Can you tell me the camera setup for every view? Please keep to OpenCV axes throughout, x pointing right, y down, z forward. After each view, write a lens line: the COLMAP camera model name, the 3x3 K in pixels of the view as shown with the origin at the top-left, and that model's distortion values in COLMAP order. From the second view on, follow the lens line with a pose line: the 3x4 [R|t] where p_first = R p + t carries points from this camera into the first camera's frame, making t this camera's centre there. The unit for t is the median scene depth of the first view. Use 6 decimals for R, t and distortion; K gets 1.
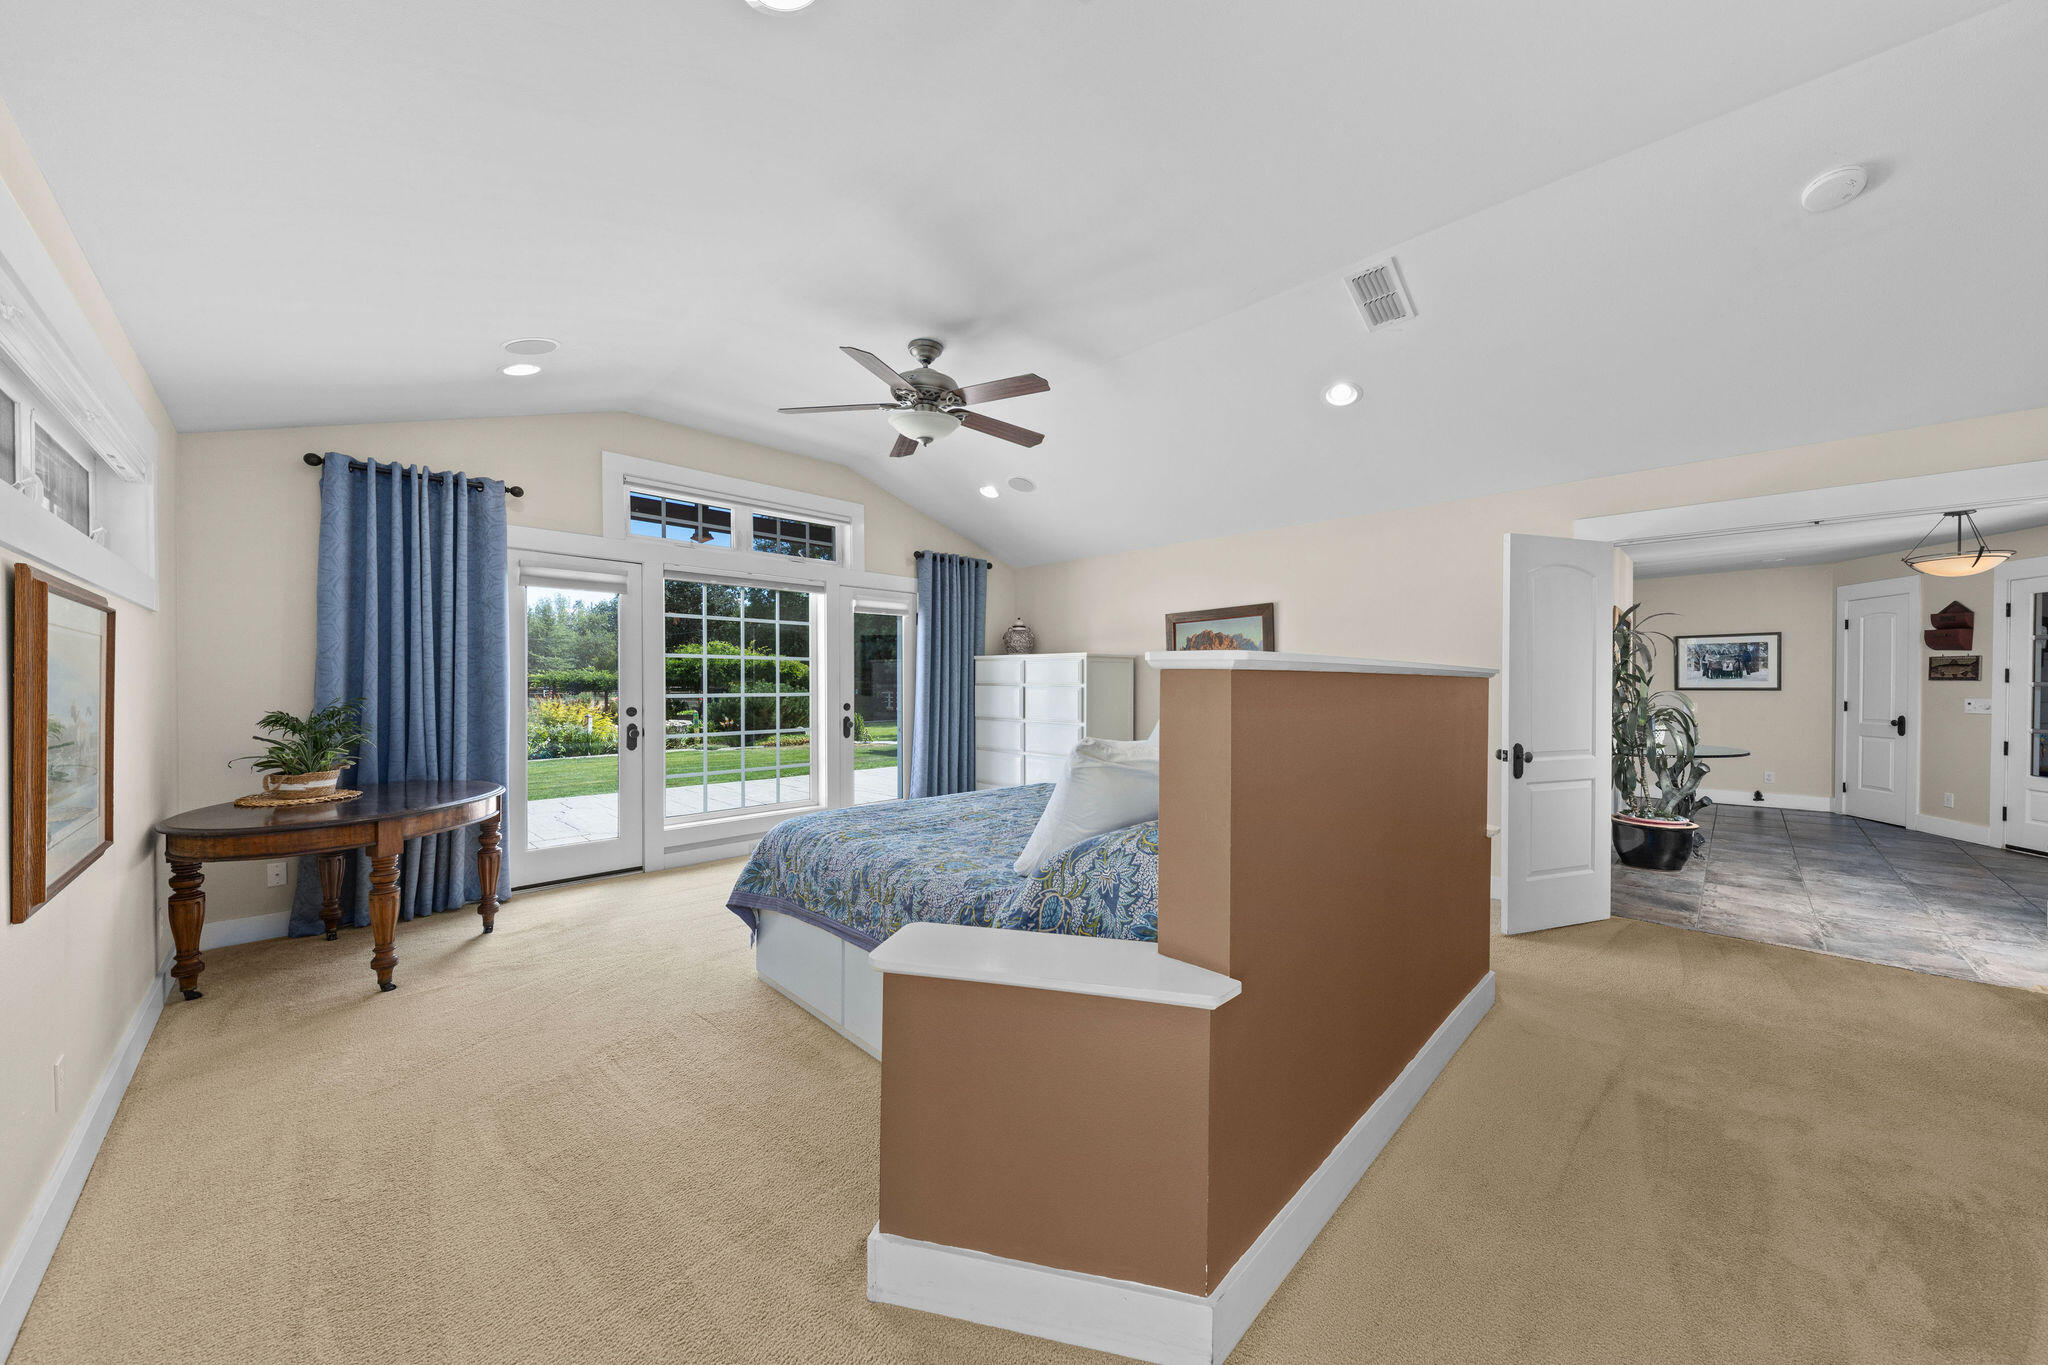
lens RADIAL K [[706.7, 0, 1044.4], [0, 706.7, 687.3], [0, 0, 1]] dist [0.008029, -0.000745]
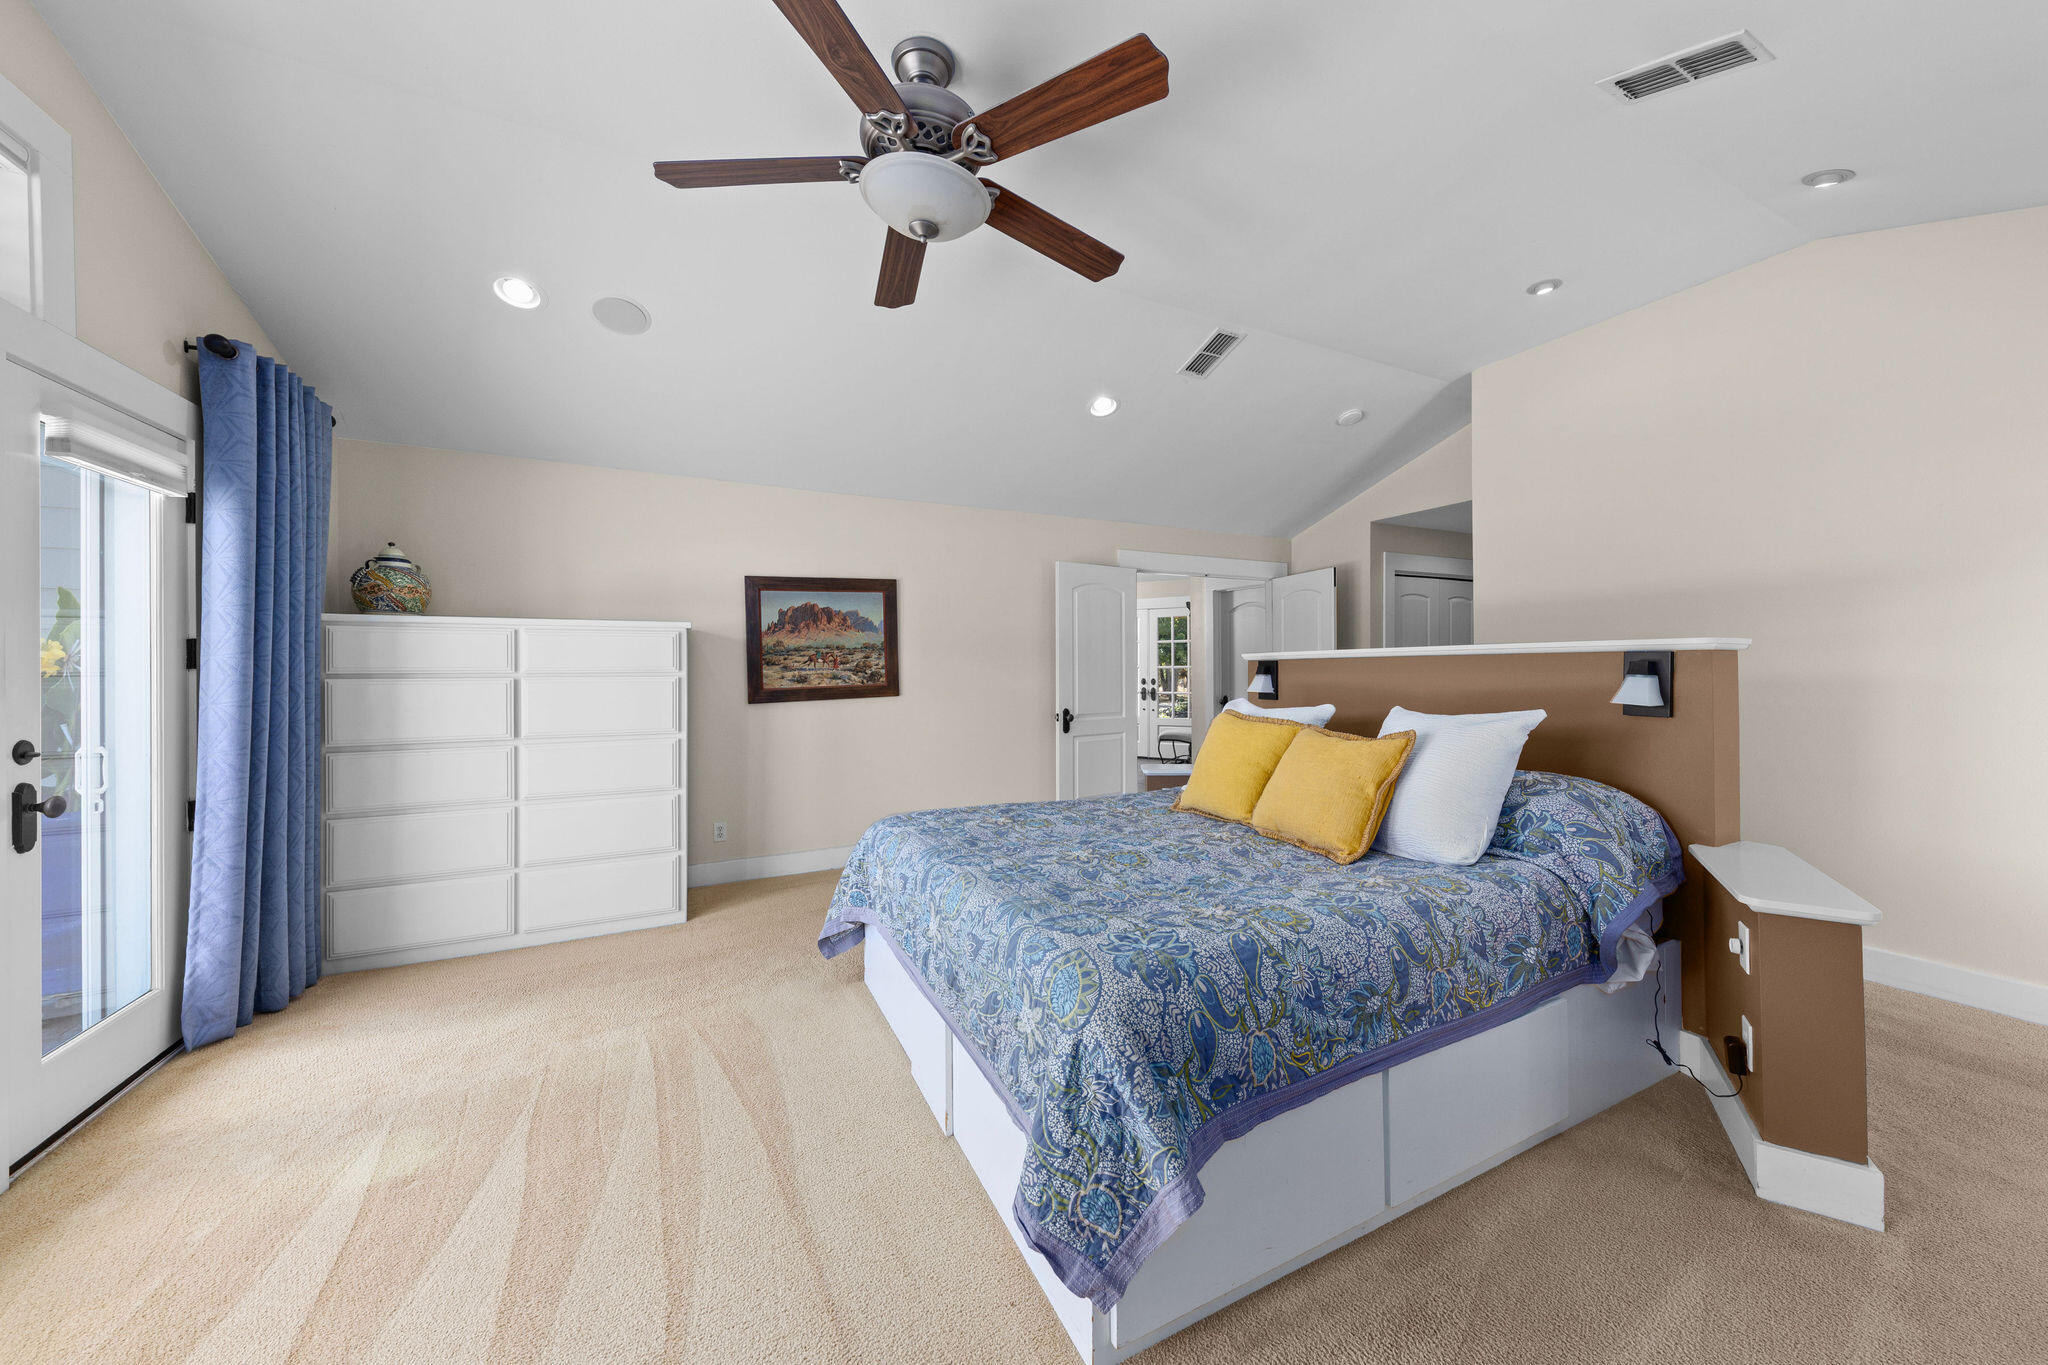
lens RADIAL K [[706.7, 0, 1029.8], [0, 706.7, 671.4], [0, 0, 1]] dist [0.008029, -0.000745]
pose [[0.328566, -0.008137, 0.944446, -0.450574], [0.017537, 0.999843, 0.002513, -0.000428], [-0.944318, 0.015737, 0.328658, 0.502483]]
